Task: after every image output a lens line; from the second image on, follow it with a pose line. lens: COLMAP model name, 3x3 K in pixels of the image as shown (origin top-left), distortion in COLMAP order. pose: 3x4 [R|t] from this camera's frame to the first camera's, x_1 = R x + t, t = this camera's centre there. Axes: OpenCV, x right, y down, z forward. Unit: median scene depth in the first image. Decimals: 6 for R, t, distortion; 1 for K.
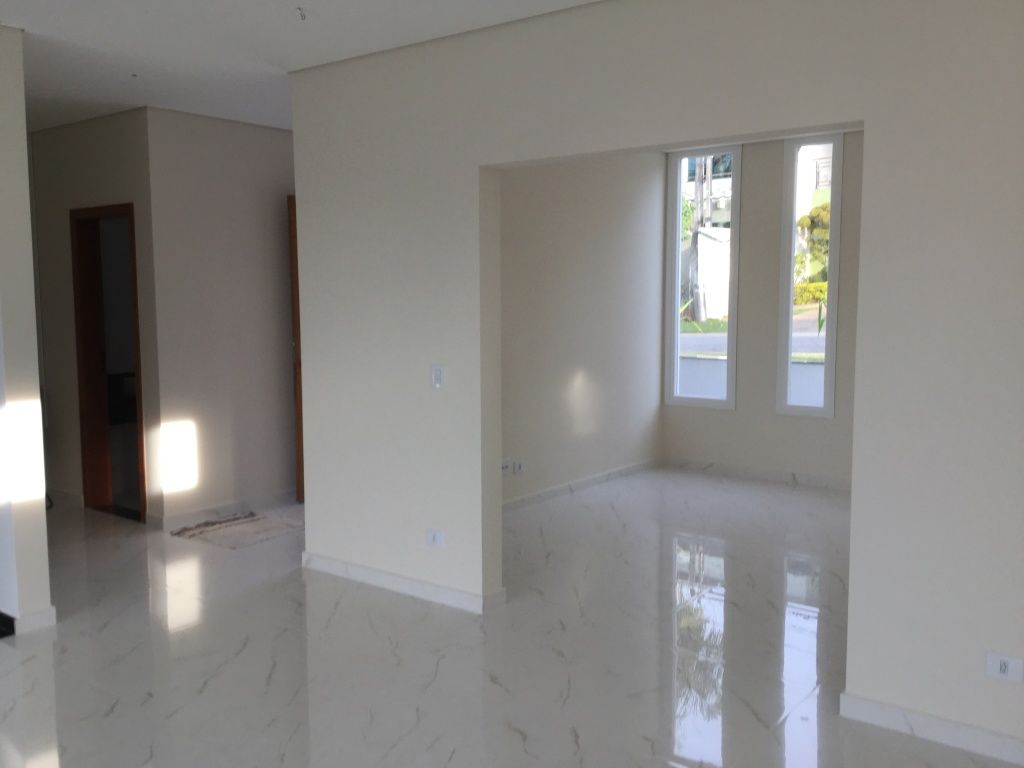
lens RADIAL K [[885.9, 0, 512.0], [0, 885.9, 384.0], [0, 0, 1]] dist [0.034427, -0.112905]
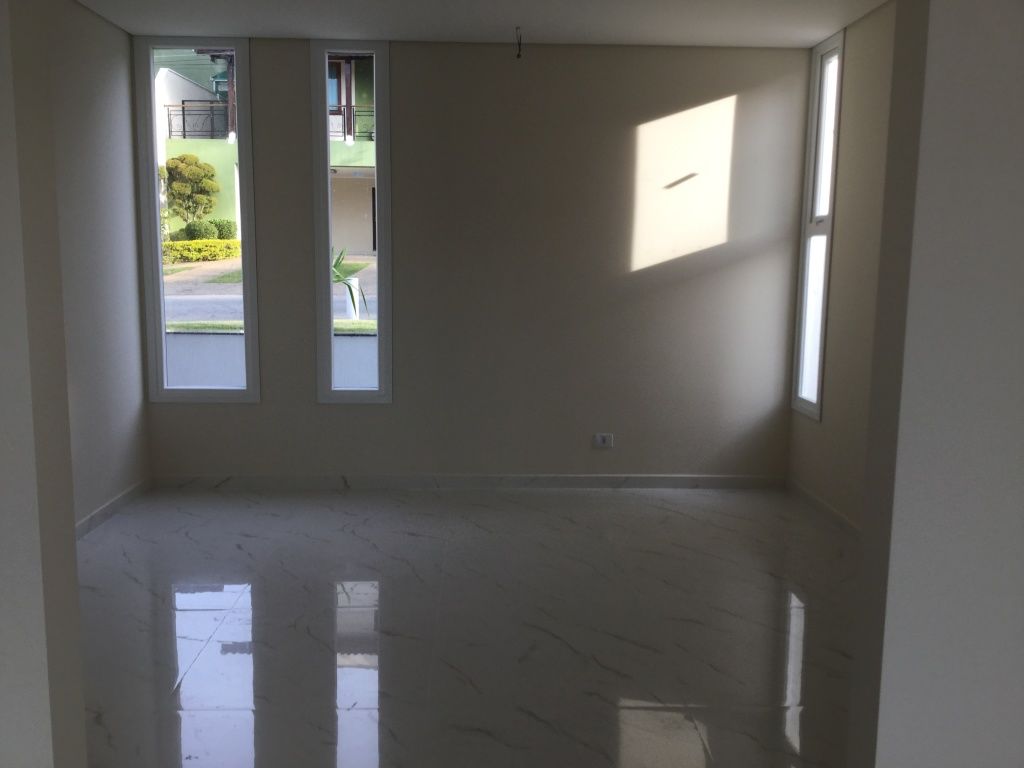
lens RADIAL K [[885.9, 0, 512.0], [0, 885.9, 384.0], [0, 0, 1]] dist [0.034427, -0.112905]
pose [[0.747027, -0.076327, 0.660398, -0.026459], [0.047897, 0.996985, 0.061049, -0.006860], [-0.663067, -0.013974, 0.748430, 0.100241]]
